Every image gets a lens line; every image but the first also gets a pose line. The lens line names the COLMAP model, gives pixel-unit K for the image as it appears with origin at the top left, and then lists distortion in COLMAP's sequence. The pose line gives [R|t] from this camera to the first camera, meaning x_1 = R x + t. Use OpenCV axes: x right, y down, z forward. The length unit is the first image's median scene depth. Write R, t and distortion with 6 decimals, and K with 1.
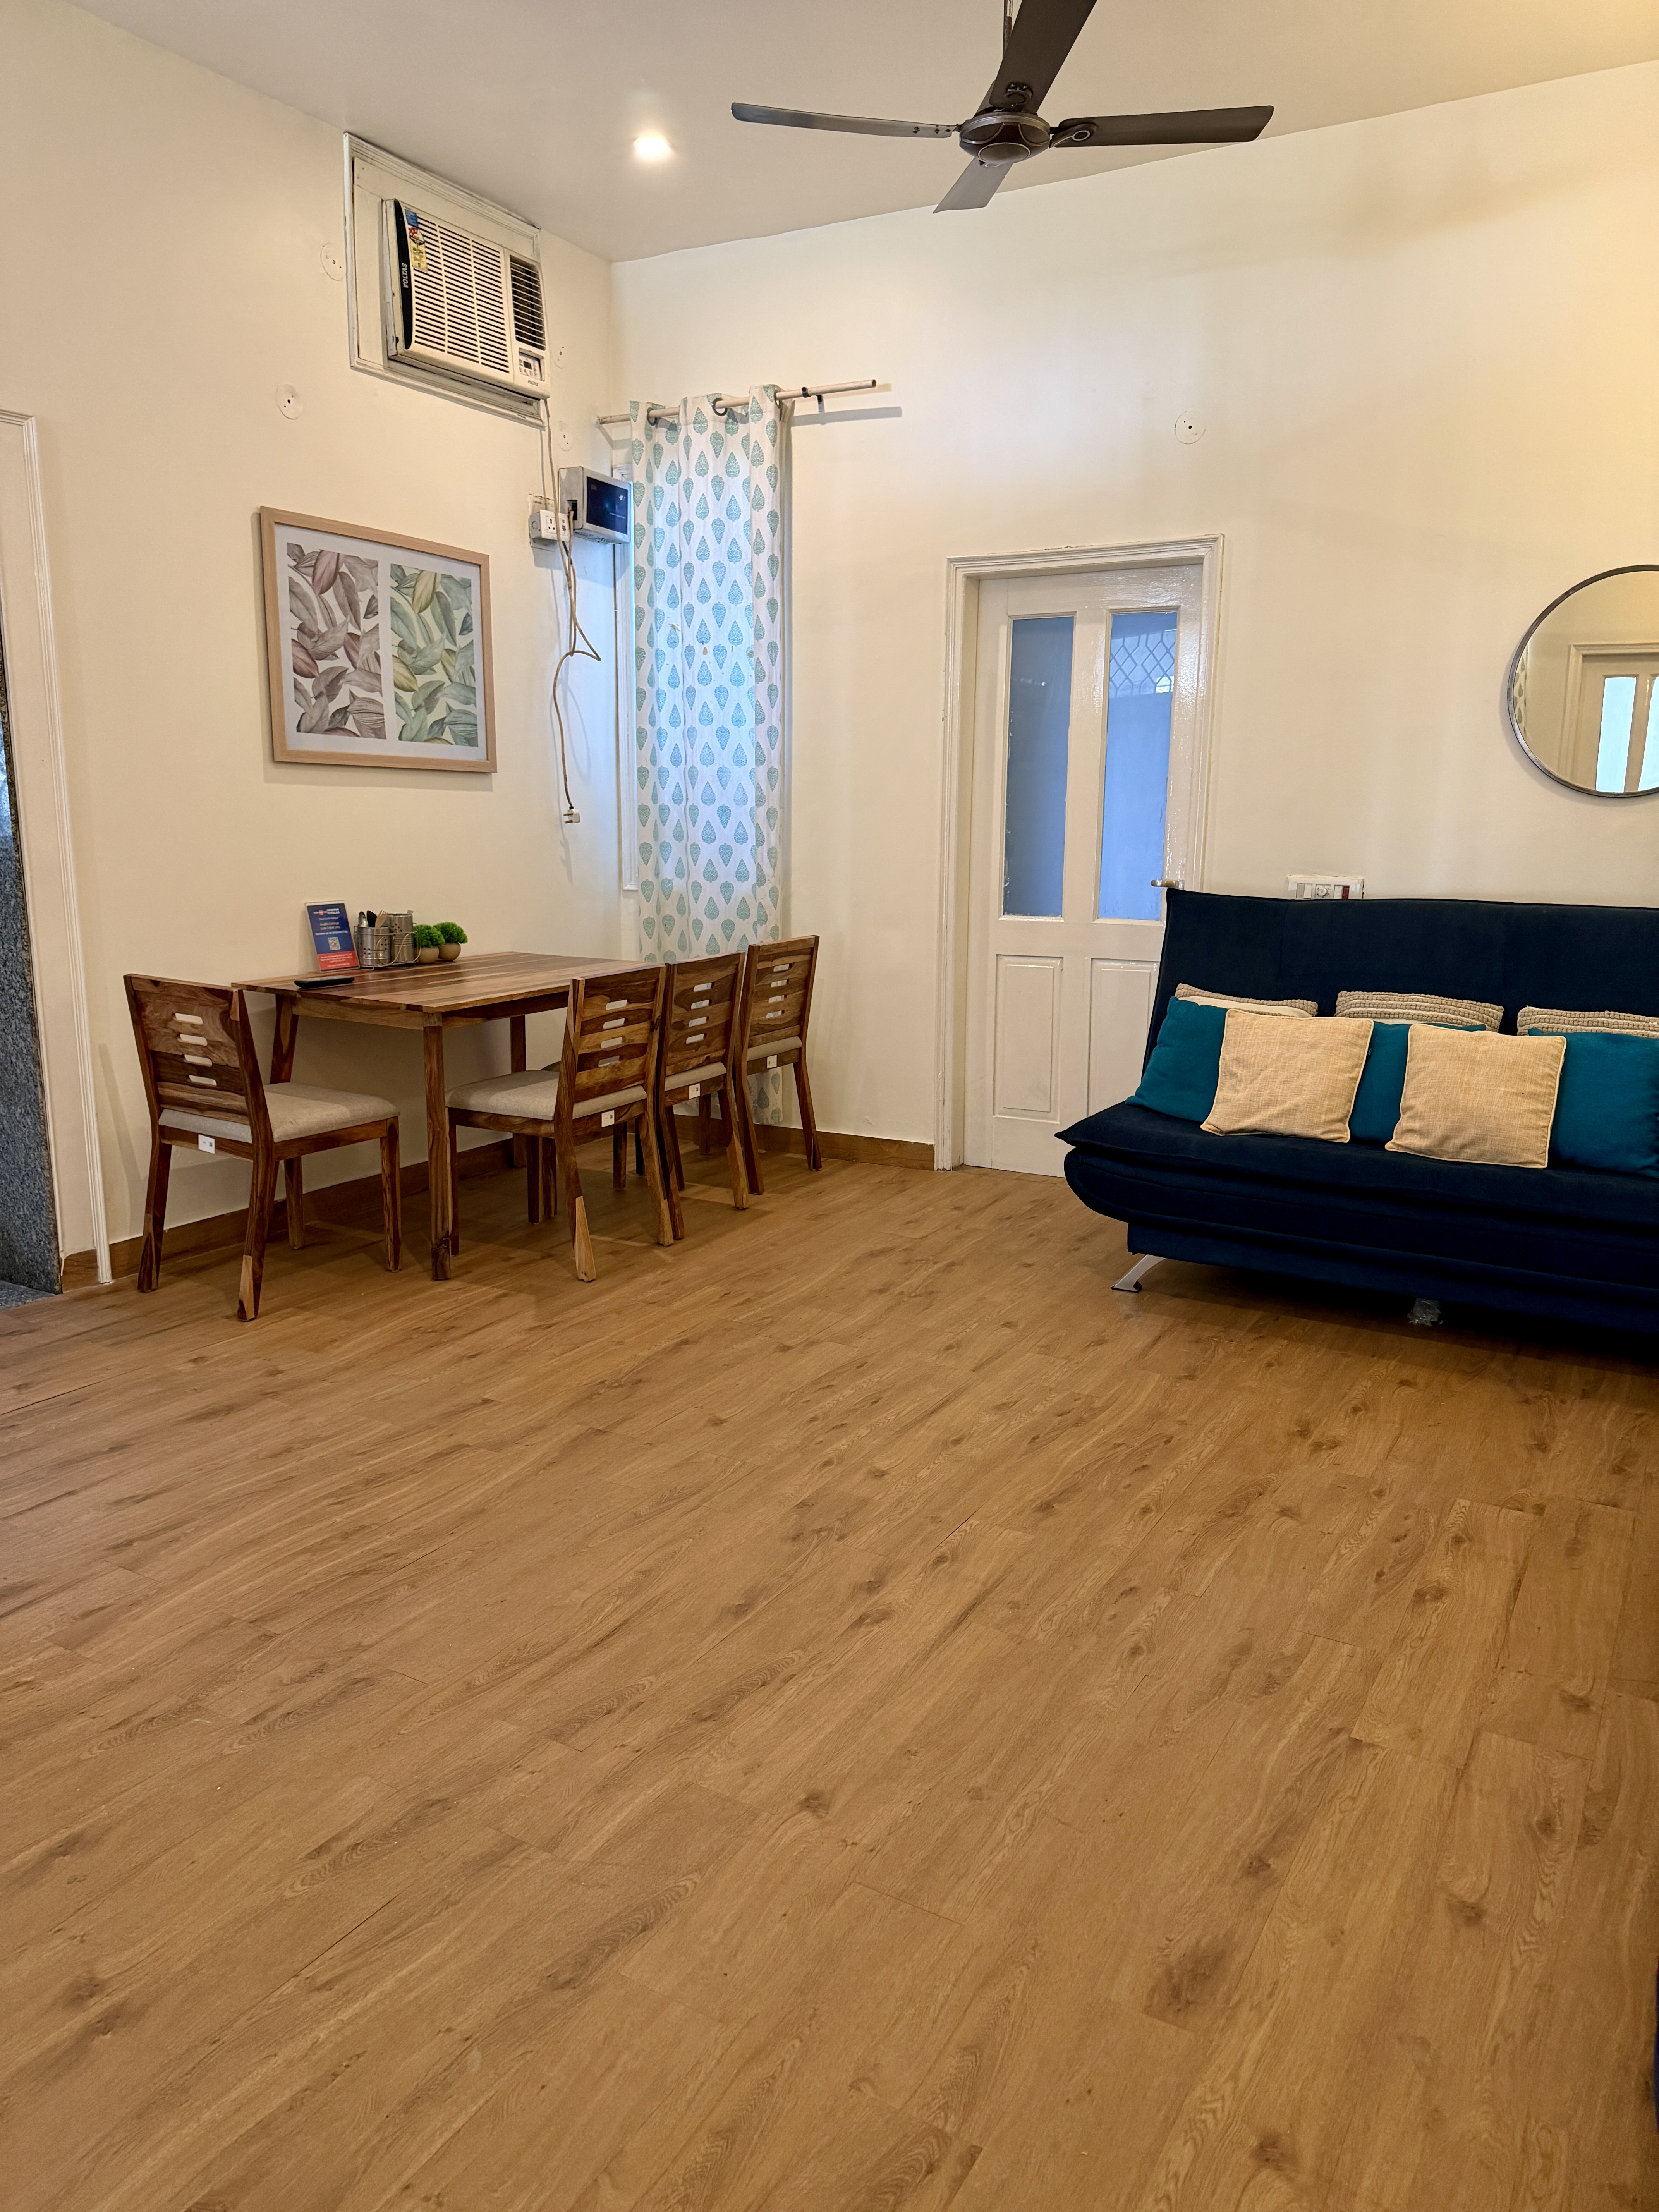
lens RADIAL K [[1555.5, 0, 829.5], [0, 1555.5, 1106.0], [0, 0, 1]] dist [0.031950, -0.041339]
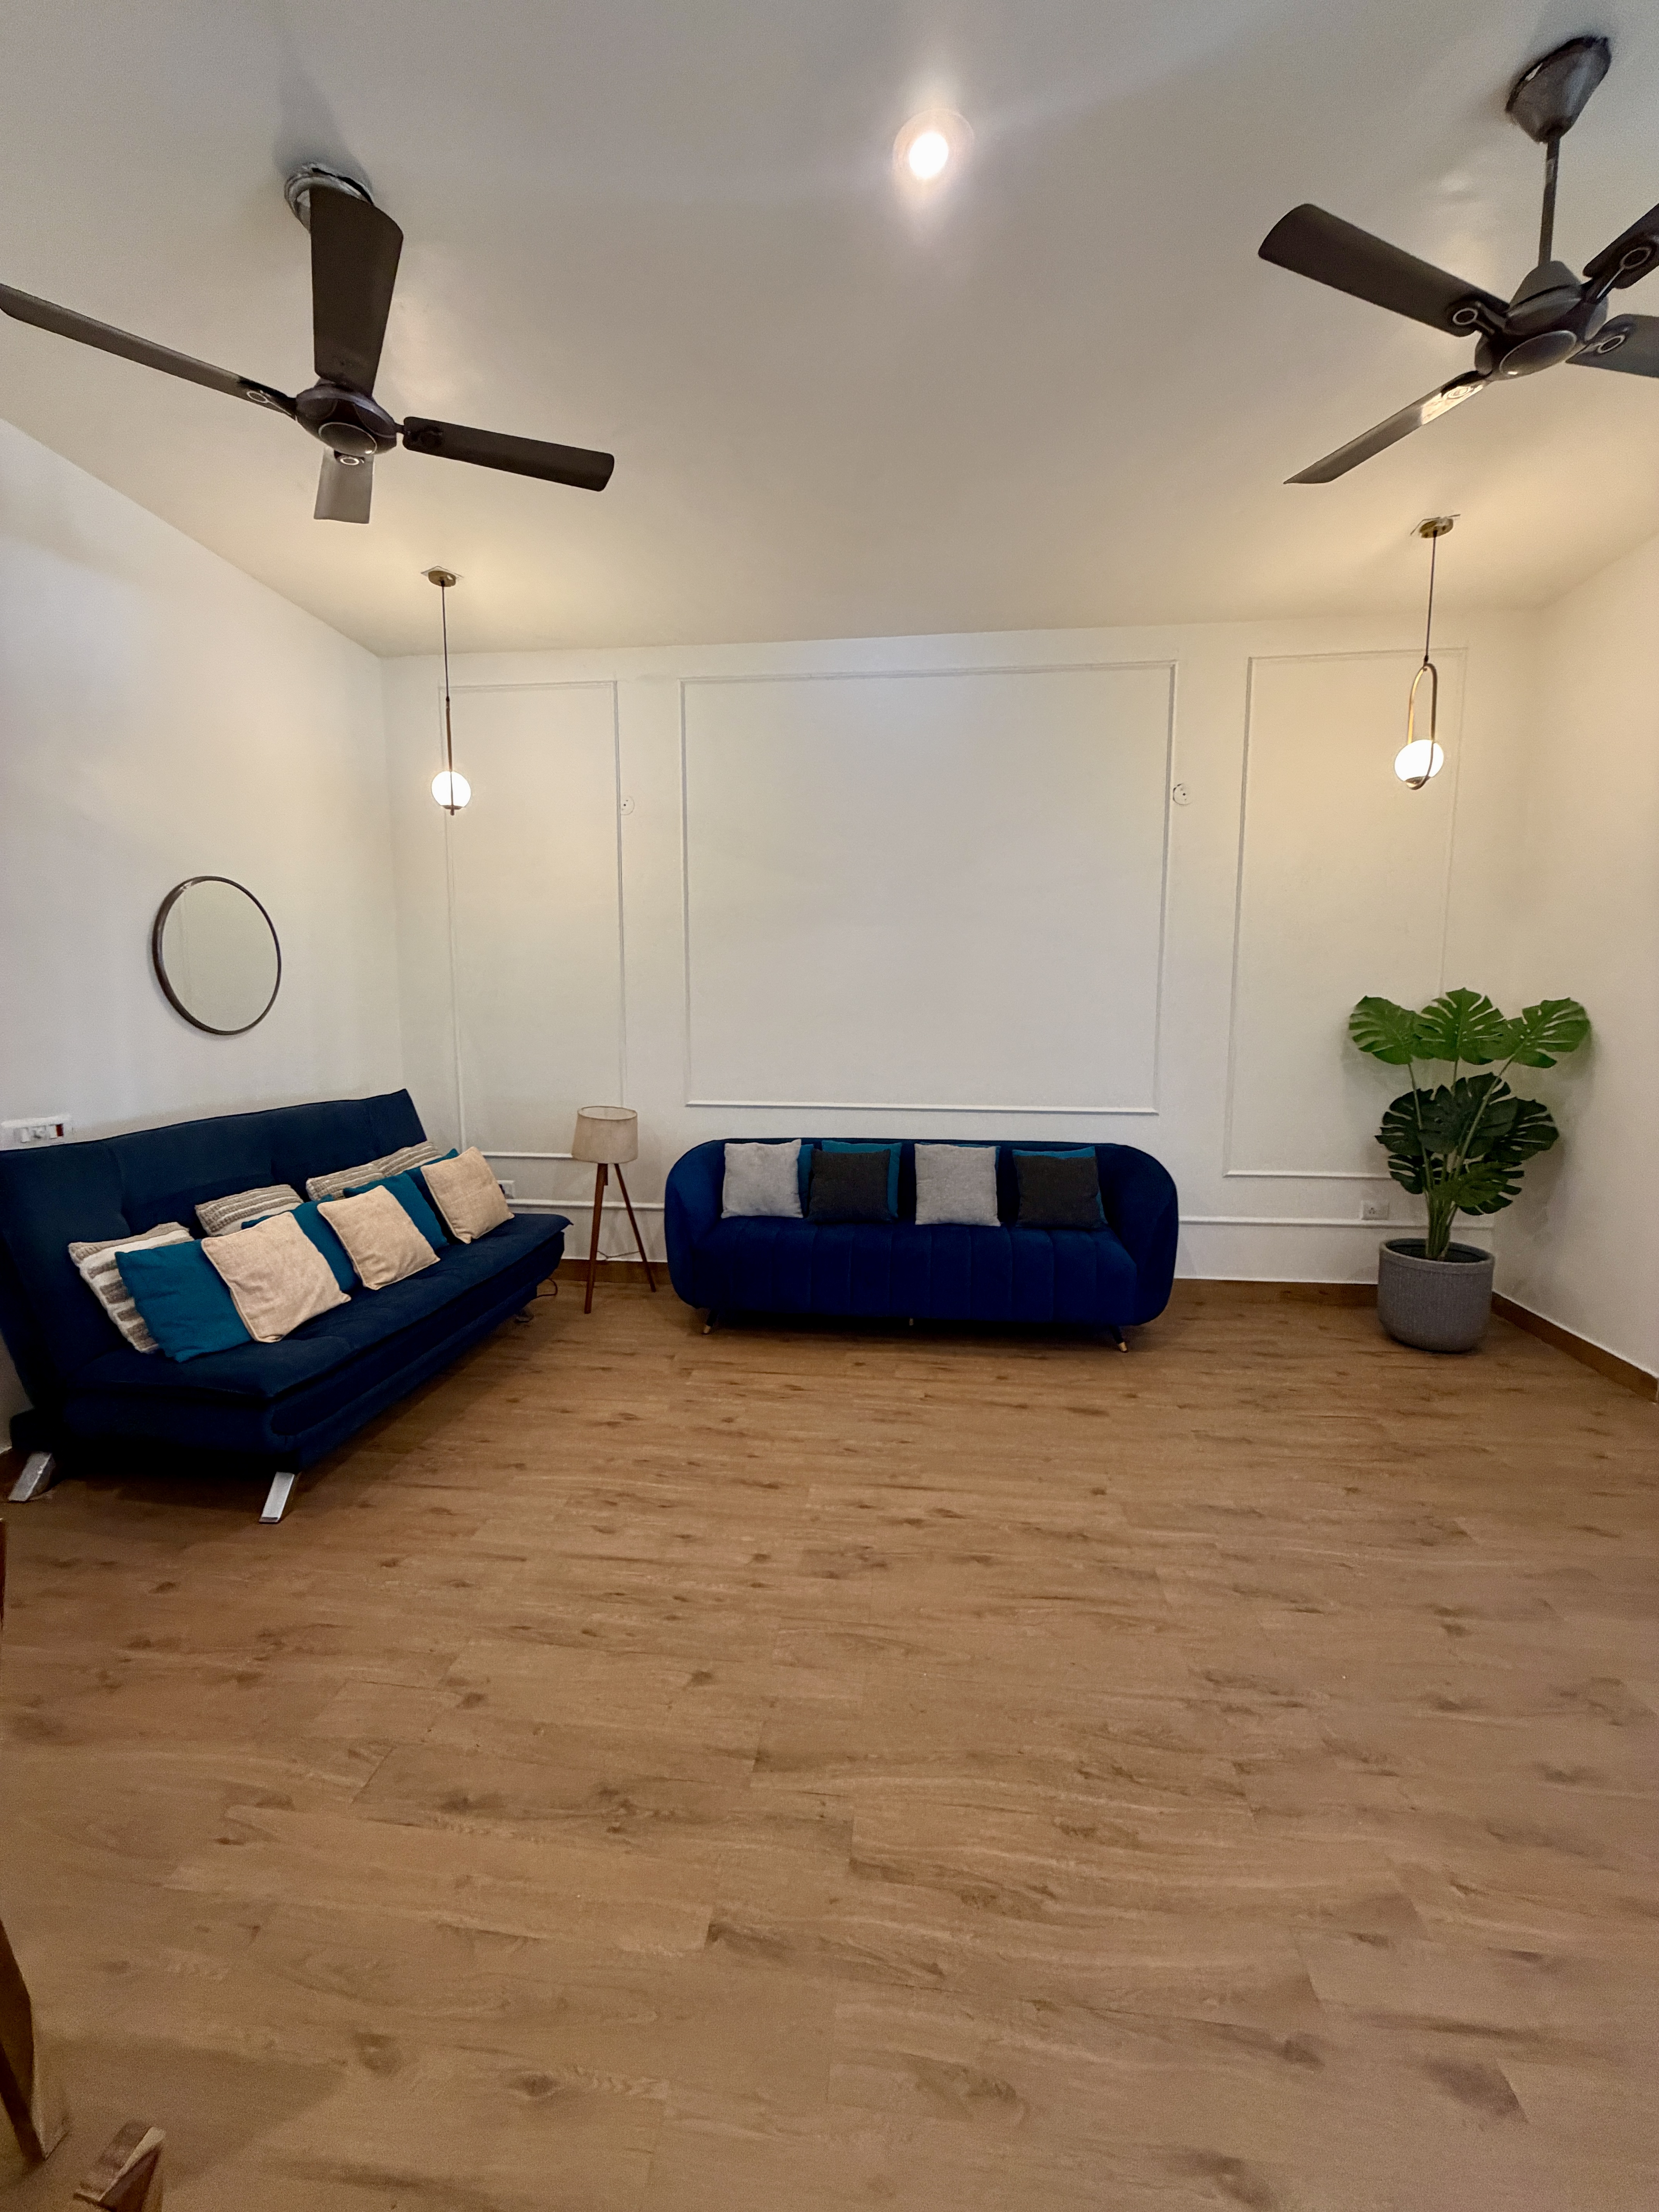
lens RADIAL K [[885.1, 0, 831.5], [0, 885.1, 1095.0], [0, 0, 1]] dist [-0.003206, -0.000103]
pose [[-0.408509, -0.105624, 0.906622, -0.697698], [0.171190, 0.966789, 0.189769, -0.305154], [-0.896557, 0.232727, -0.376860, 1.248205]]
